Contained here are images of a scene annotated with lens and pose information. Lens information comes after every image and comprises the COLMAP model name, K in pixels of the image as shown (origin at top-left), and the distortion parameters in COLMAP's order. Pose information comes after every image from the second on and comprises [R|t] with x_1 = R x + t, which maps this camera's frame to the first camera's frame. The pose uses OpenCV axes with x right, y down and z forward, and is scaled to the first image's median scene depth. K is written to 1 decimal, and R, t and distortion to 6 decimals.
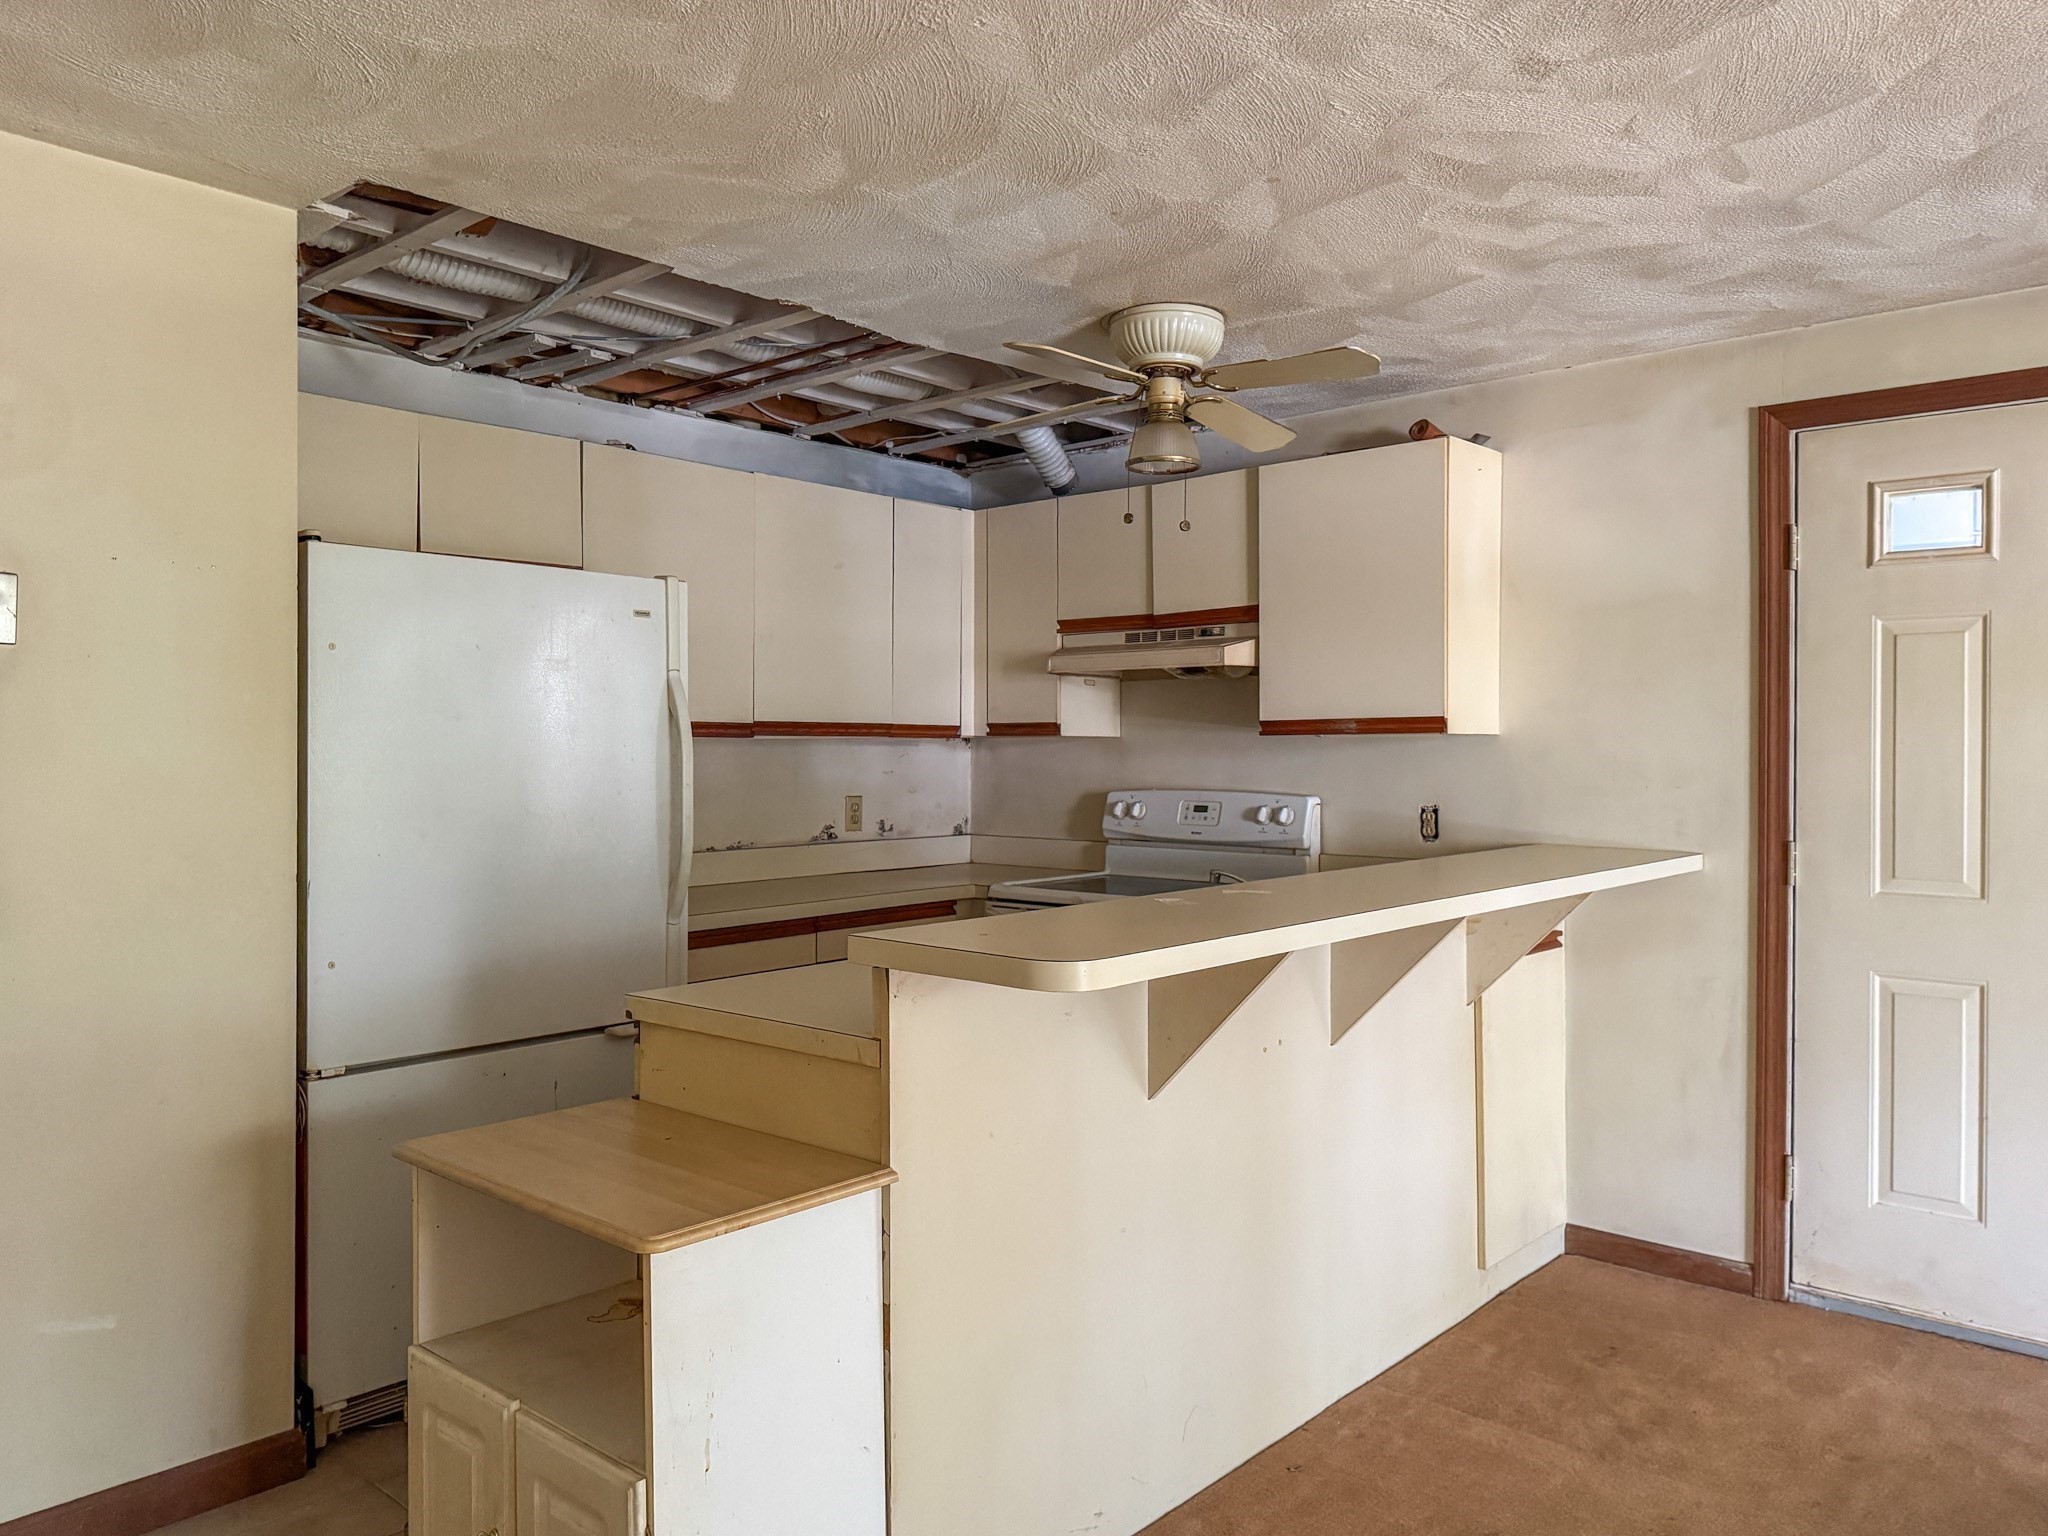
lens RADIAL K [[1442.3, 0, 1024.0], [0, 1442.3, 768.0], [0, 0, 1]] dist [0.044752, -0.000848]
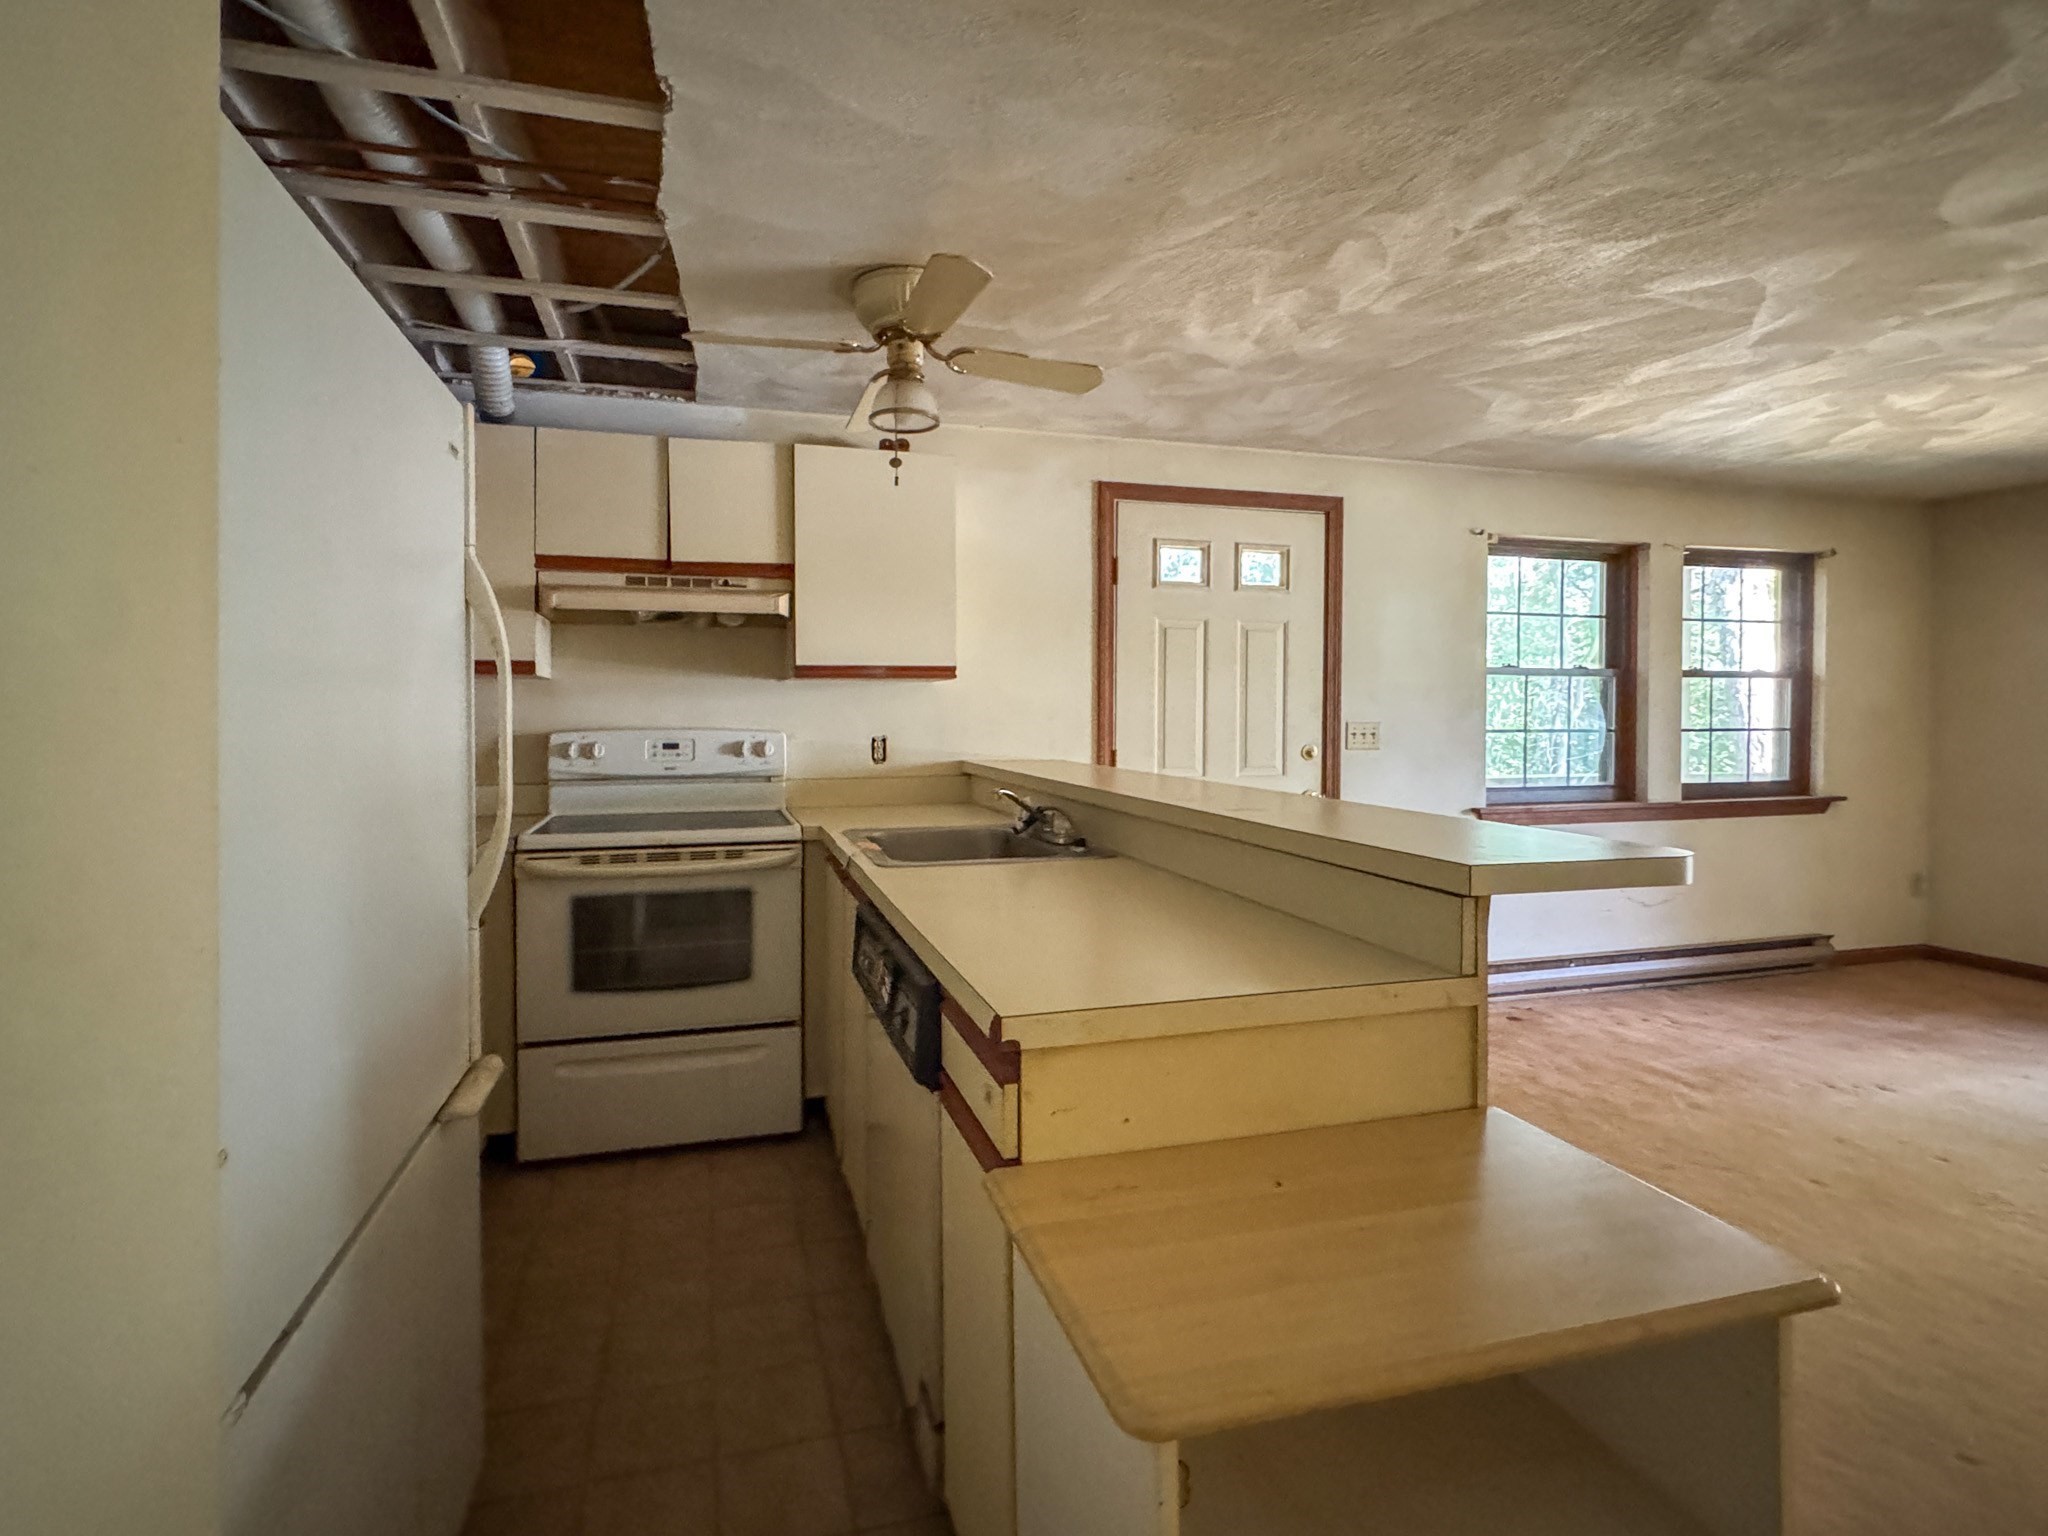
lens RADIAL K [[961.3, 0, 908.3], [0, 961.3, 724.6], [0, 0, 1]] dist [-0.000549, -0.000846]
pose [[0.558590, -0.011489, 0.829365, -0.416422], [0.010694, 0.999921, 0.006648, 0.010142], [-0.829375, 0.005156, 0.558668, 0.499115]]
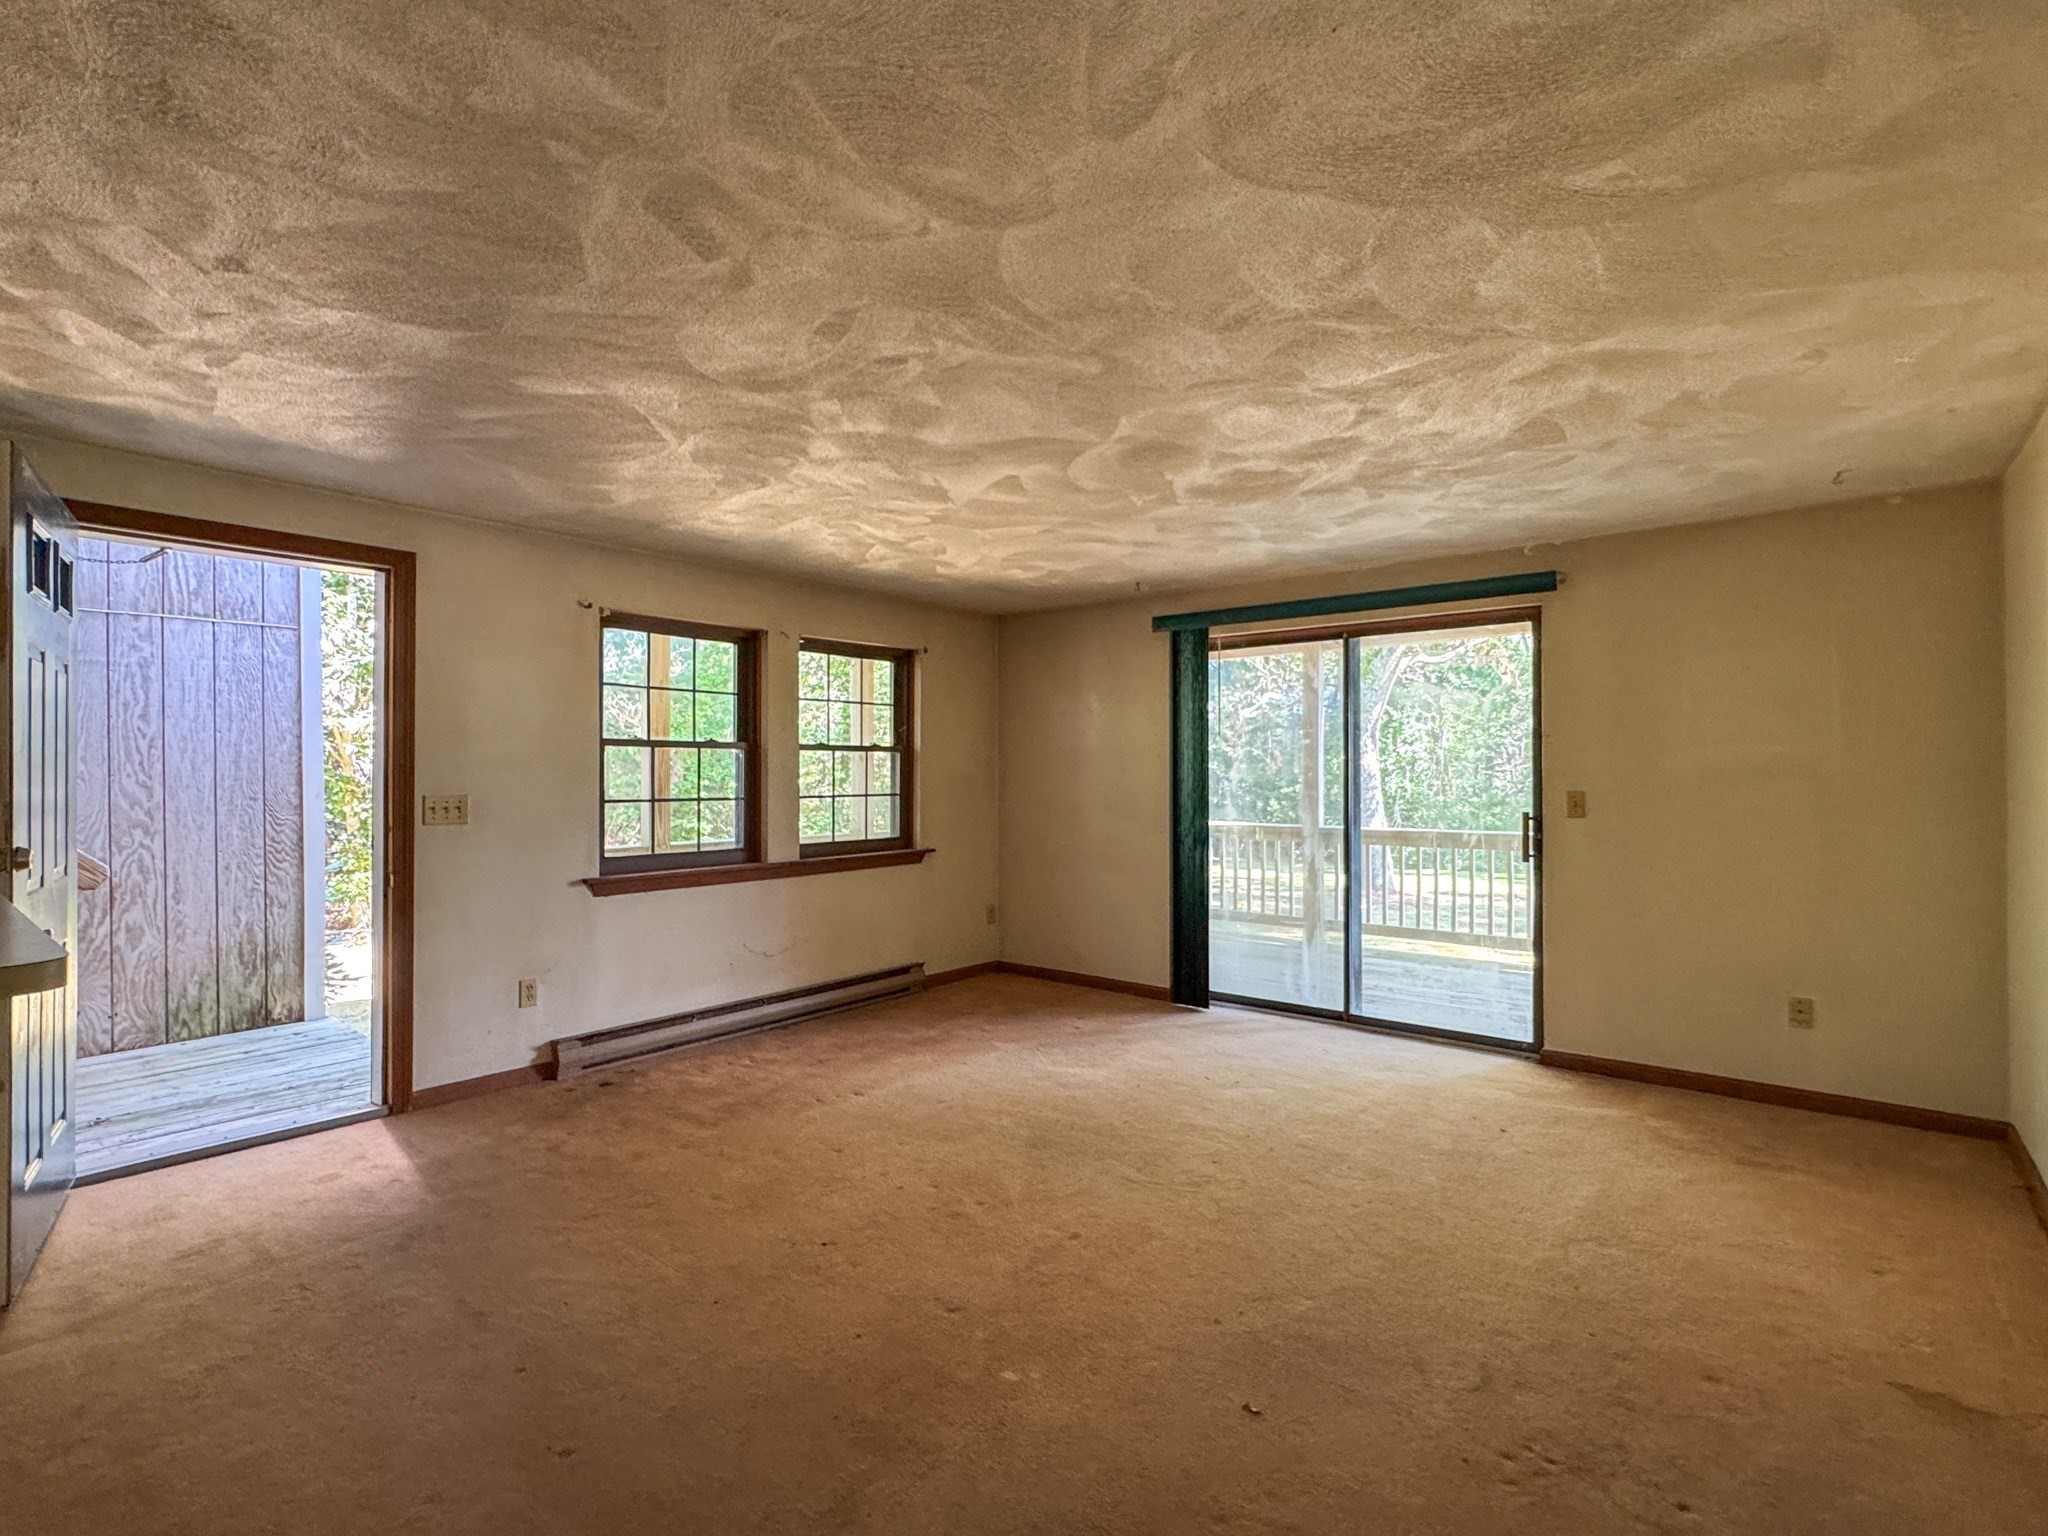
lens RADIAL K [[999.0, 0, 1028.7], [0, 999.0, 773.0], [0, 0, 1]] dist [-0.001923, -0.000172]
pose [[-0.045871, -0.002251, 0.998945, -0.322127], [0.012634, 0.999916, 0.002833, 0.002337], [-0.998867, 0.012751, -0.045839, 0.151808]]
